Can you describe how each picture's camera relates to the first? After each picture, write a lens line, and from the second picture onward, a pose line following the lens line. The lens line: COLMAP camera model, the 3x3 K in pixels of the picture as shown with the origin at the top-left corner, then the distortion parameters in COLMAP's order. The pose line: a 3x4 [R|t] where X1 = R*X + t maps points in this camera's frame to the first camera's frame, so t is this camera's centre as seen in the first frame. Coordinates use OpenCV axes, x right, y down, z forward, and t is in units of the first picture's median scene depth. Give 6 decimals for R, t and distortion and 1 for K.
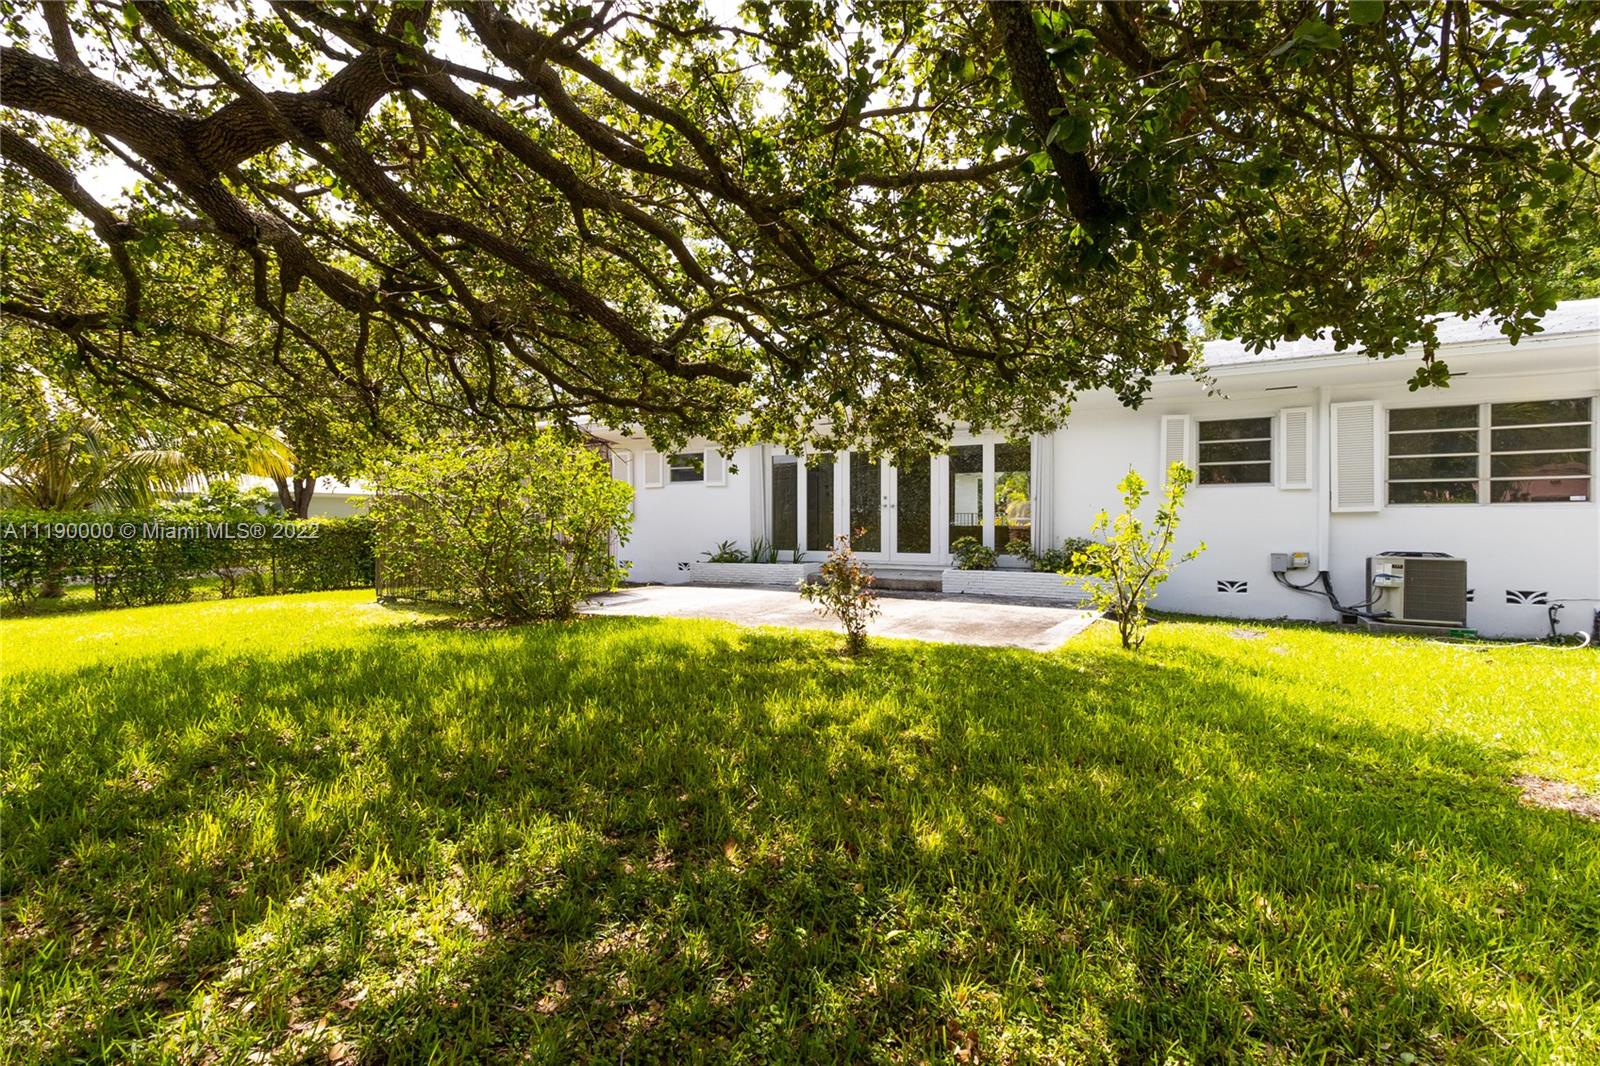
lens RADIAL K [[735.7, 0, 798.4], [0, 735.7, 527.9], [0, 0, 1]] dist [-0.000021, 0.000382]
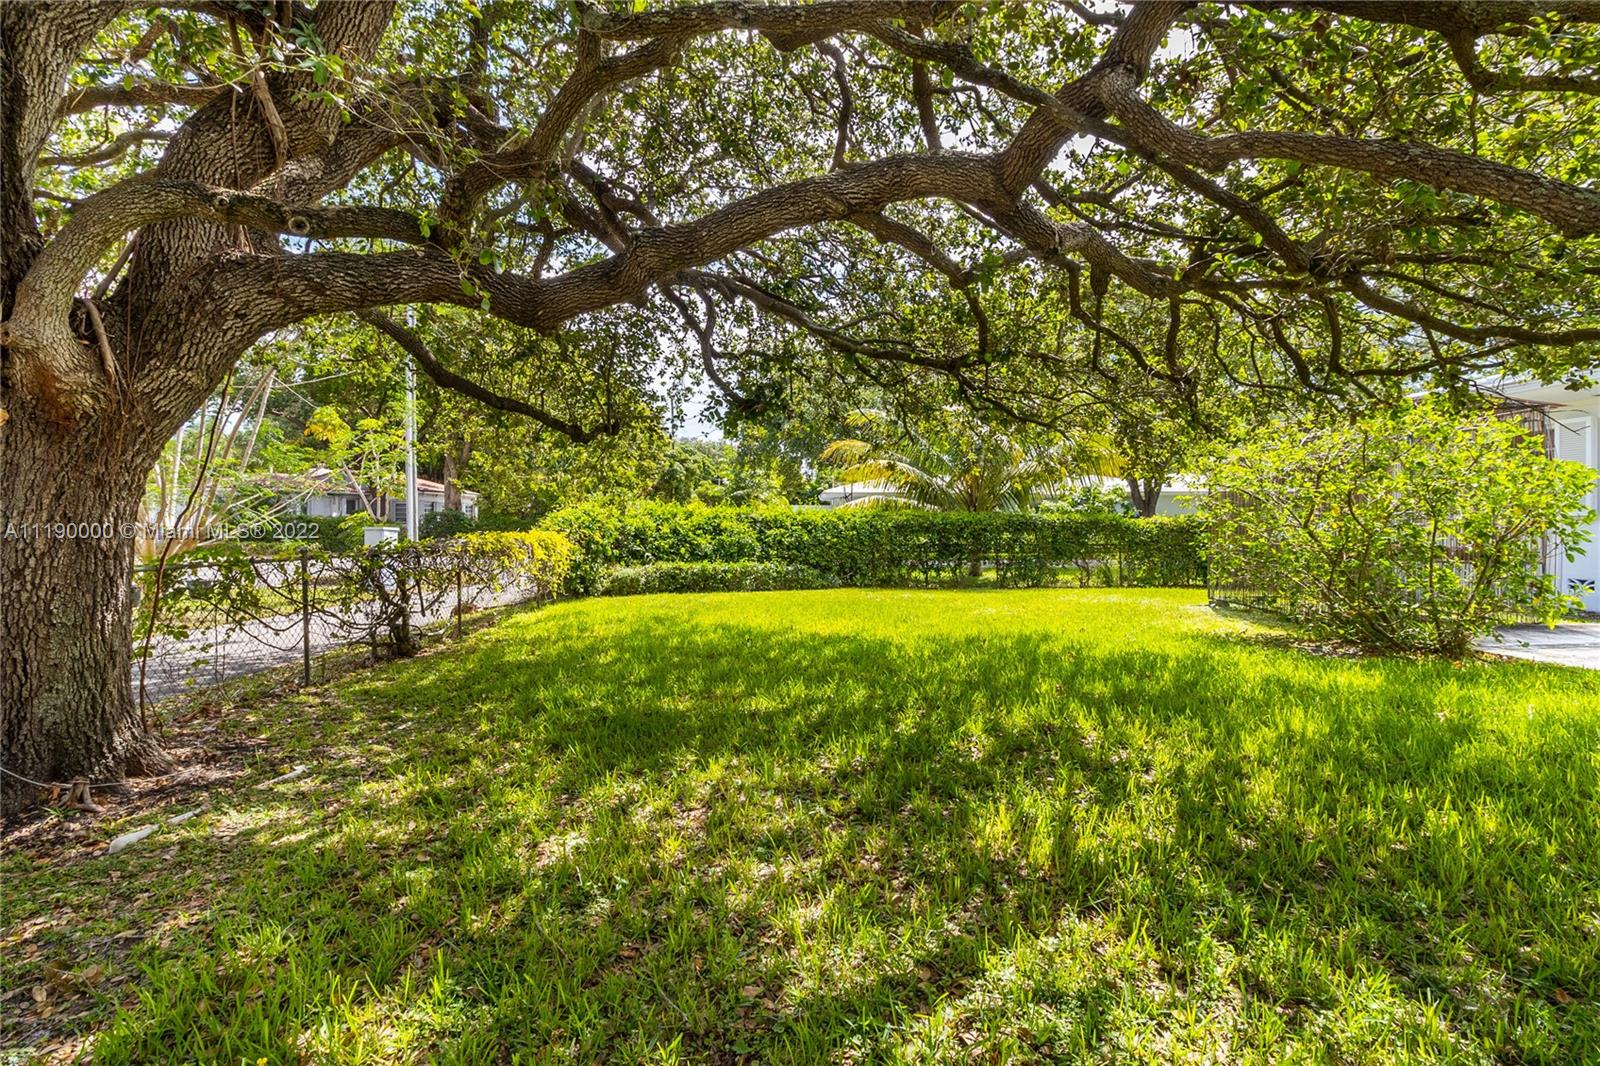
lens RADIAL K [[735.7, 0, 797.4], [0, 735.7, 524.1], [0, 0, 1]] dist [-0.000021, 0.000382]
pose [[0.496735, 0.007360, -0.867871, -0.016395], [-0.007750, 0.999962, 0.004045, -0.006617], [0.867868, 0.004717, 0.496773, 0.104055]]
